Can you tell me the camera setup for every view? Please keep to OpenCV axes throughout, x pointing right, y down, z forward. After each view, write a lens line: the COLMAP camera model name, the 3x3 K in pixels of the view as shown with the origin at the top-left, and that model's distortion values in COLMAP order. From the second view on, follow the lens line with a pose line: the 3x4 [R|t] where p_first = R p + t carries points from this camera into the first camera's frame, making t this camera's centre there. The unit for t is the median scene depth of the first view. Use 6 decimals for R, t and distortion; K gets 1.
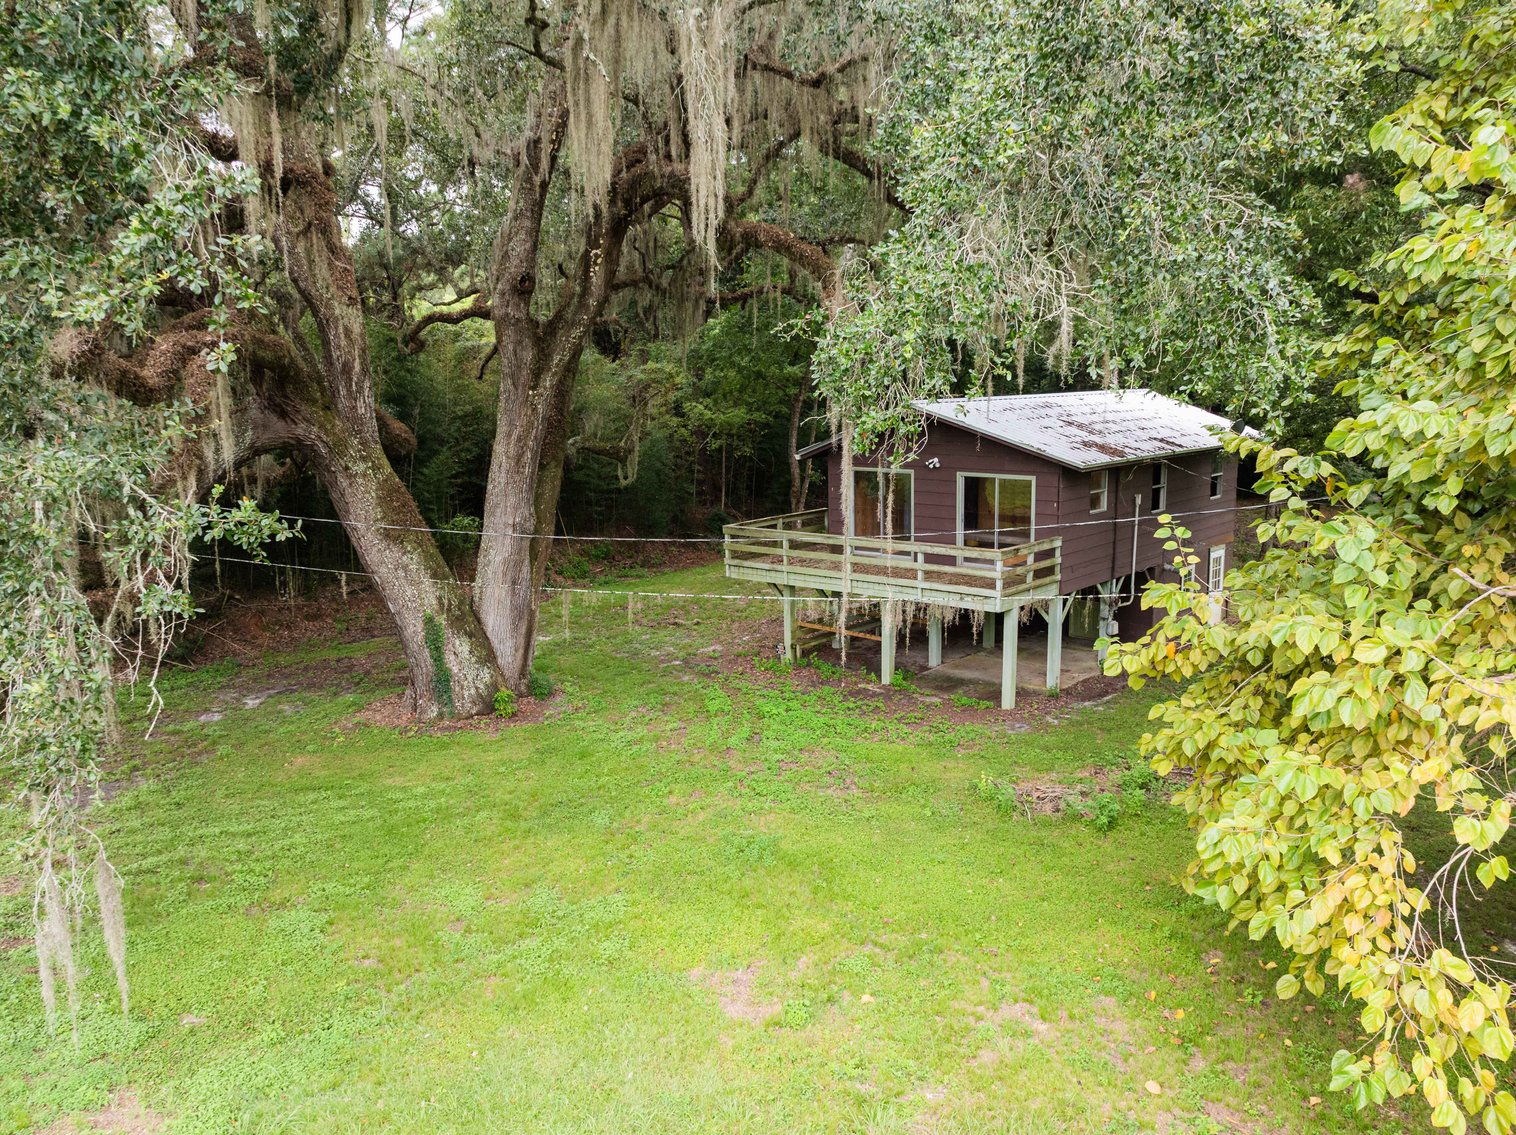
lens RADIAL K [[1152.5, 0, 760.5], [0, 1152.5, 564.5], [0, 0, 1]] dist [-0.030512, -0.000651]
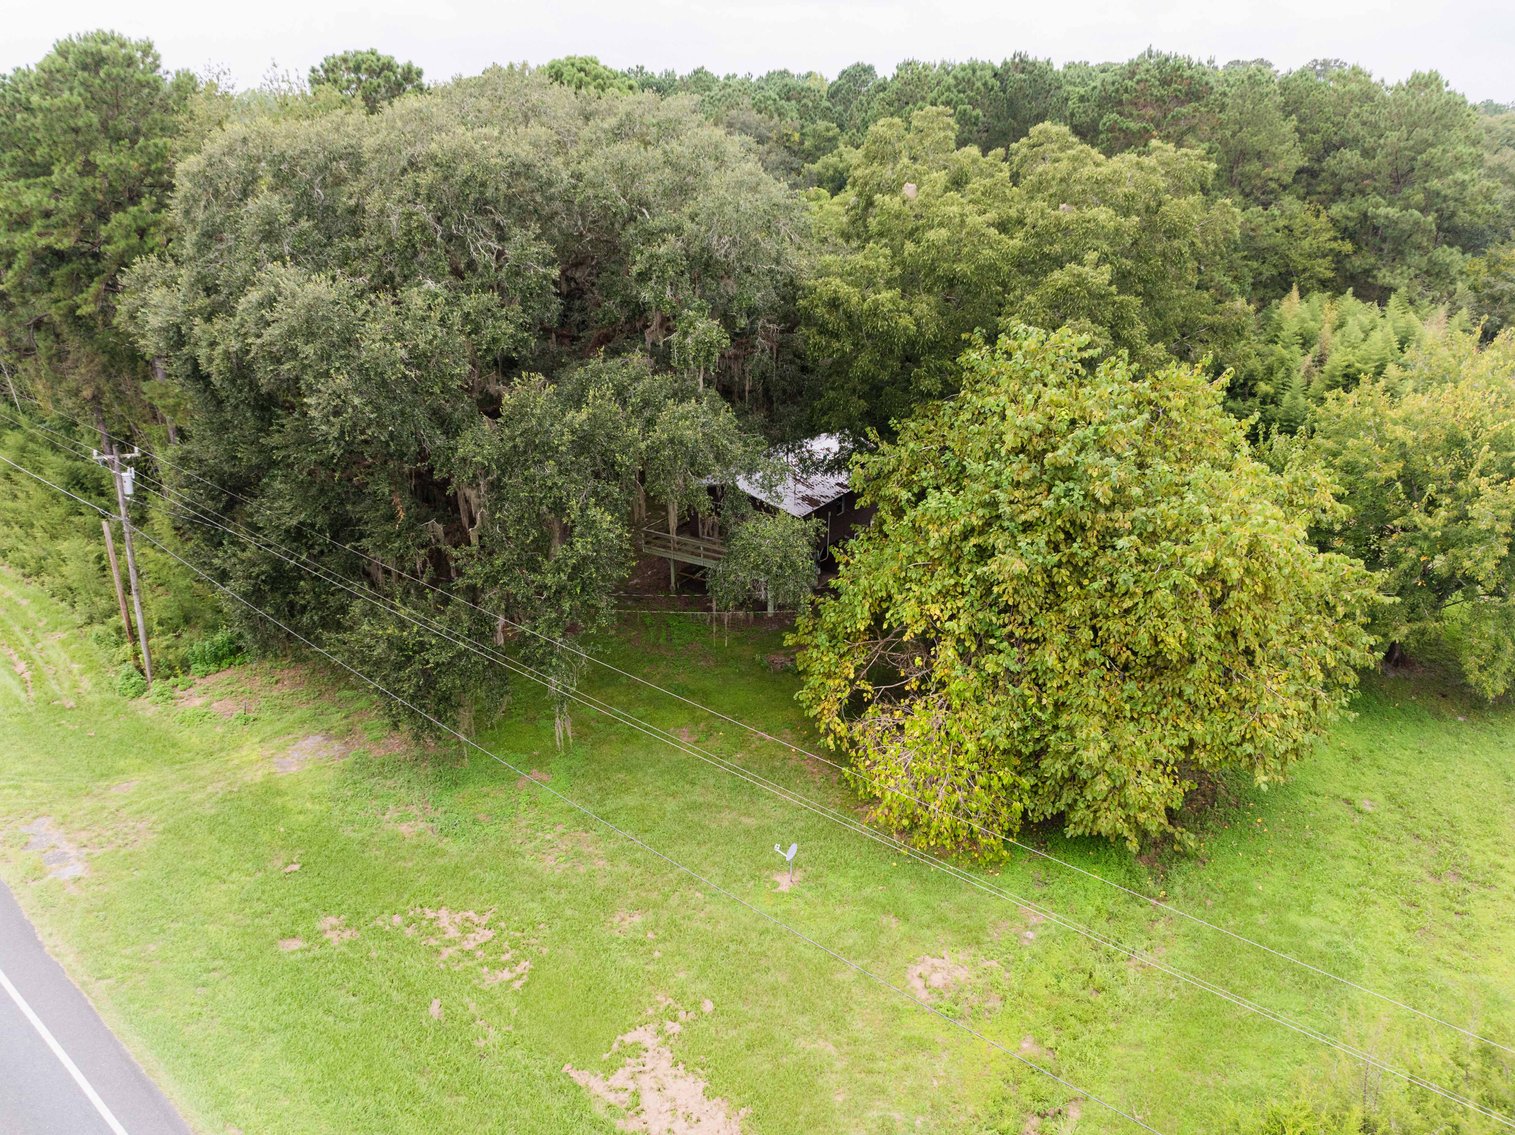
lens RADIAL K [[1151.8, 0, 760.0], [0, 1151.8, 564.5], [0, 0, 1]] dist [-0.030512, -0.000651]
pose [[0.986613, -0.043952, 0.157046, -0.258849], [0.010475, 0.978088, 0.207928, -0.698229], [-0.162744, -0.203500, 0.965454, -1.878556]]
